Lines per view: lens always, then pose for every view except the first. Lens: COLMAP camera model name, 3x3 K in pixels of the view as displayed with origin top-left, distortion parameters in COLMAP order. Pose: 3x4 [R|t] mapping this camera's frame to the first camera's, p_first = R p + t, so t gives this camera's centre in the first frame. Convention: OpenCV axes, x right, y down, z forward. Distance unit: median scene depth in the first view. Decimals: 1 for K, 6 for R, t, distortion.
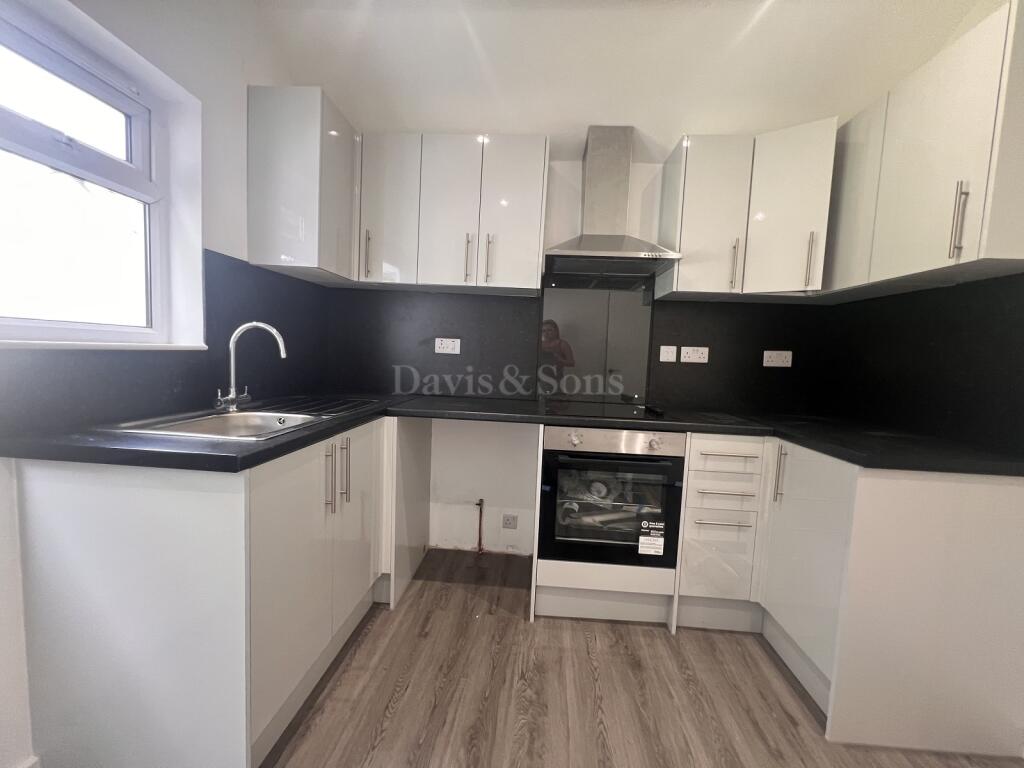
lens RADIAL K [[410.8, 0, 513.3], [0, 410.8, 386.3], [0, 0, 1]] dist [0.002431, -0.000043]
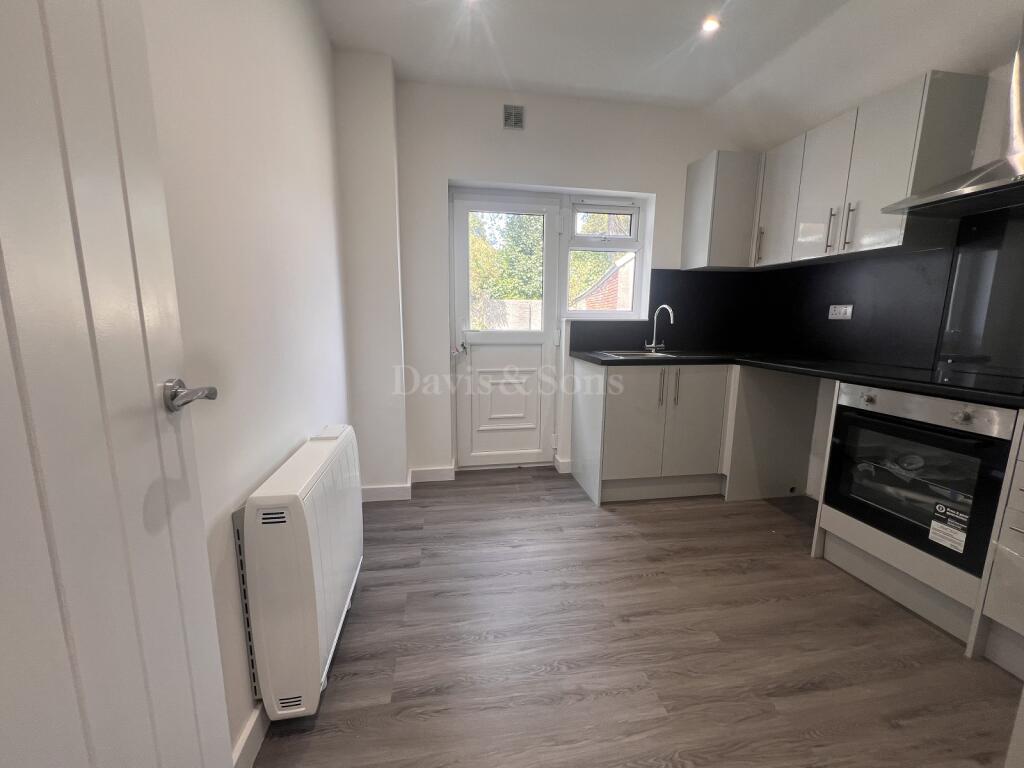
lens RADIAL K [[410.8, 0, 509.8], [0, 410.8, 385.8], [0, 0, 1]] dist [0.002431, -0.000043]
pose [[0.237937, 0.117717, -0.964121, 0.908016], [-0.074697, 0.991906, 0.102675, 0.059791], [0.968404, 0.047587, 0.244804, -0.097252]]
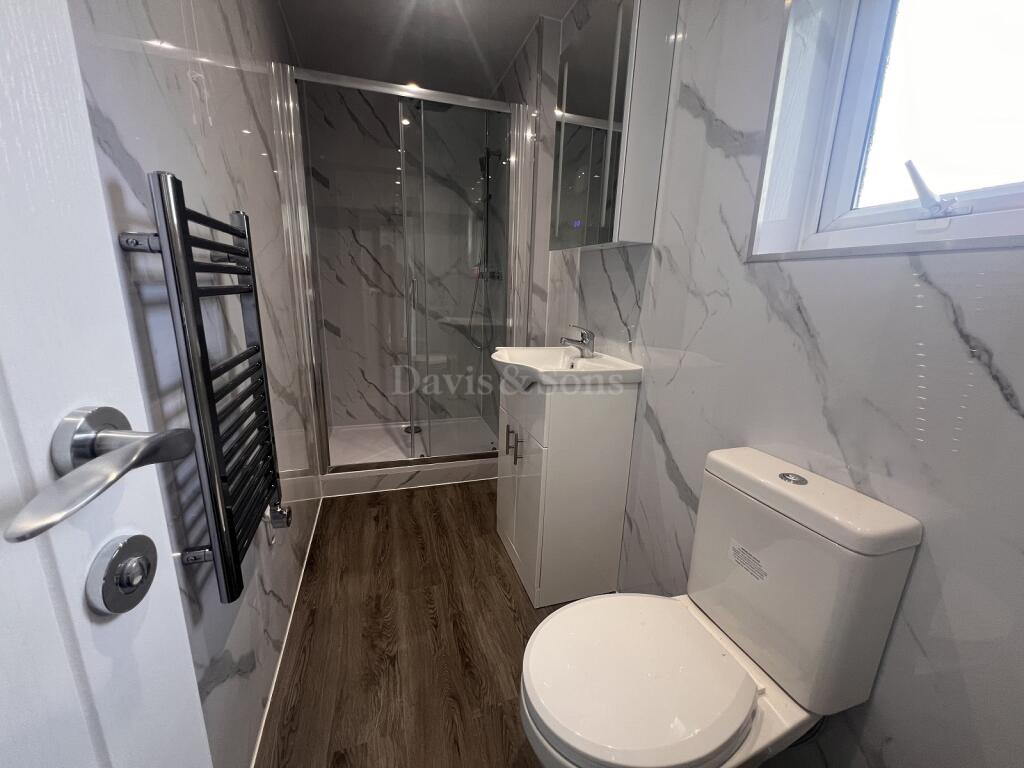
lens RADIAL K [[410.8, 0, 511.8], [0, 410.8, 383.3], [0, 0, 1]] dist [0.002431, -0.000043]
pose [[-0.921043, 0.019114, -0.388992, 0.099218], [-0.100015, 0.953691, 0.283674, -0.082403], [0.376400, 0.300181, -0.876478, 1.438670]]
